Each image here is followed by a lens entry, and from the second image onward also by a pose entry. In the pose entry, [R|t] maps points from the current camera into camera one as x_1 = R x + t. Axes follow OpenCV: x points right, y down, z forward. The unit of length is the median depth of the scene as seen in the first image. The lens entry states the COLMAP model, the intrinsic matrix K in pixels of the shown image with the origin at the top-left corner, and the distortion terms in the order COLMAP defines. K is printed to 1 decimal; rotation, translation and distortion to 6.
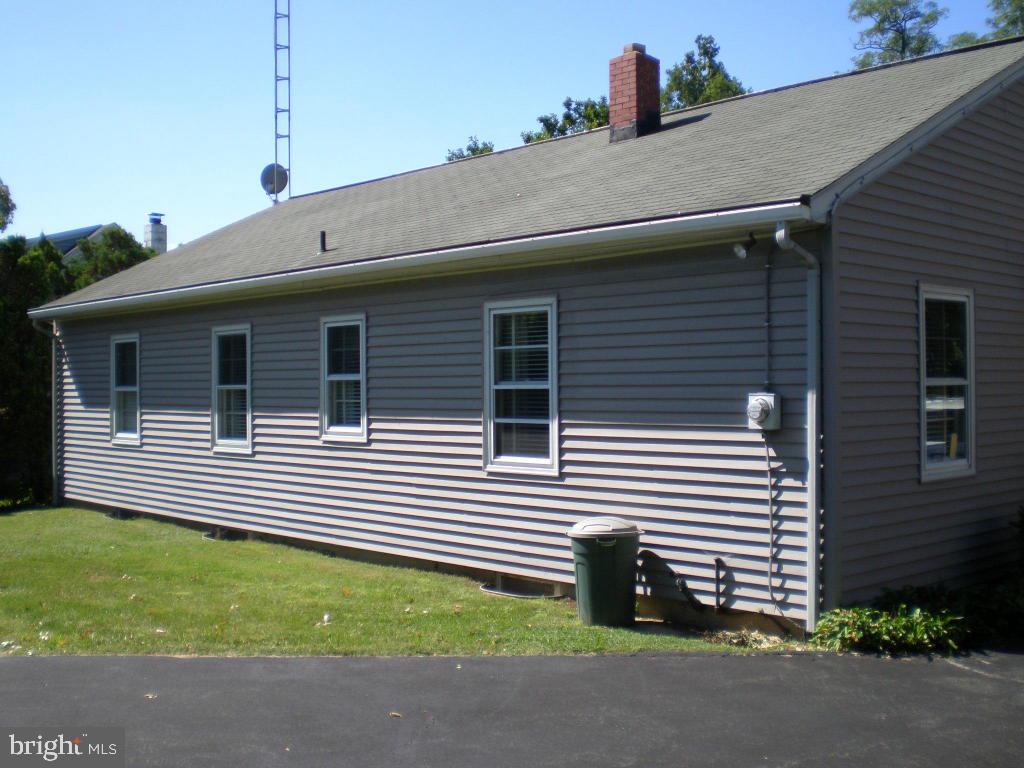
lens RADIAL K [[1190.3, 0, 519.2], [0, 1190.3, 380.1], [0, 0, 1]] dist [-0.057342, -0.222358]
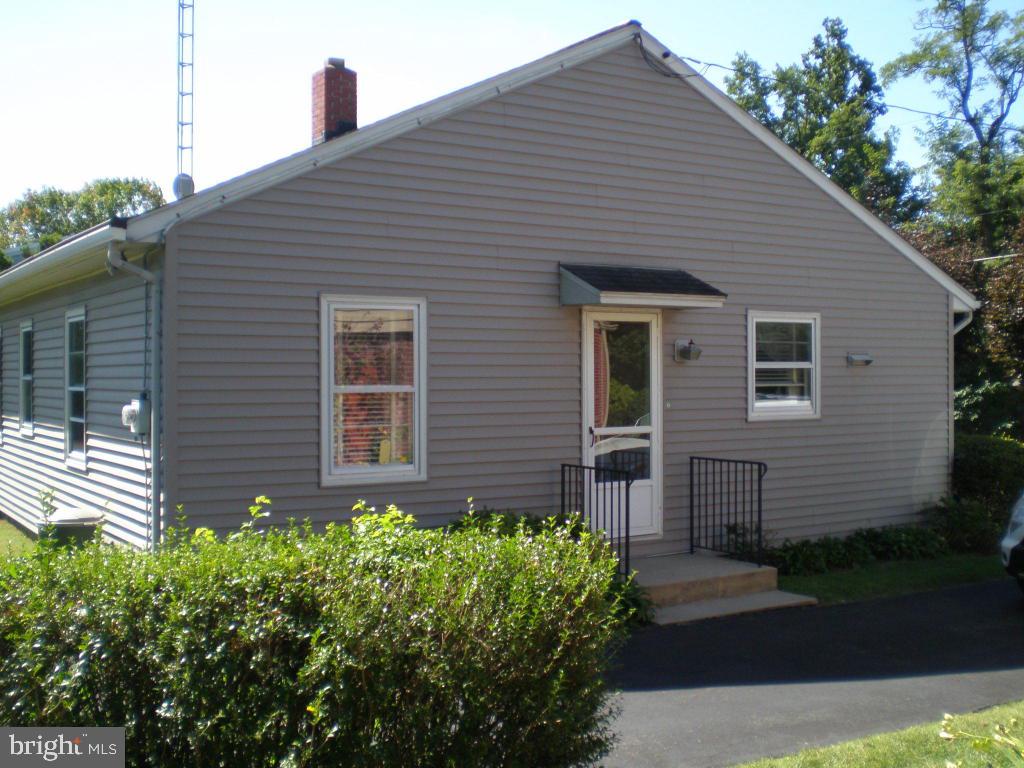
lens RADIAL K [[1190.3, 0, 519.2], [0, 1190.3, 380.1], [0, 0, 1]] dist [-0.057342, -0.222358]
pose [[0.982579, 0.007031, -0.185712, 0.702545], [-0.005133, 0.999930, 0.010703, -0.018715], [0.185774, -0.009563, 0.982546, 0.005444]]
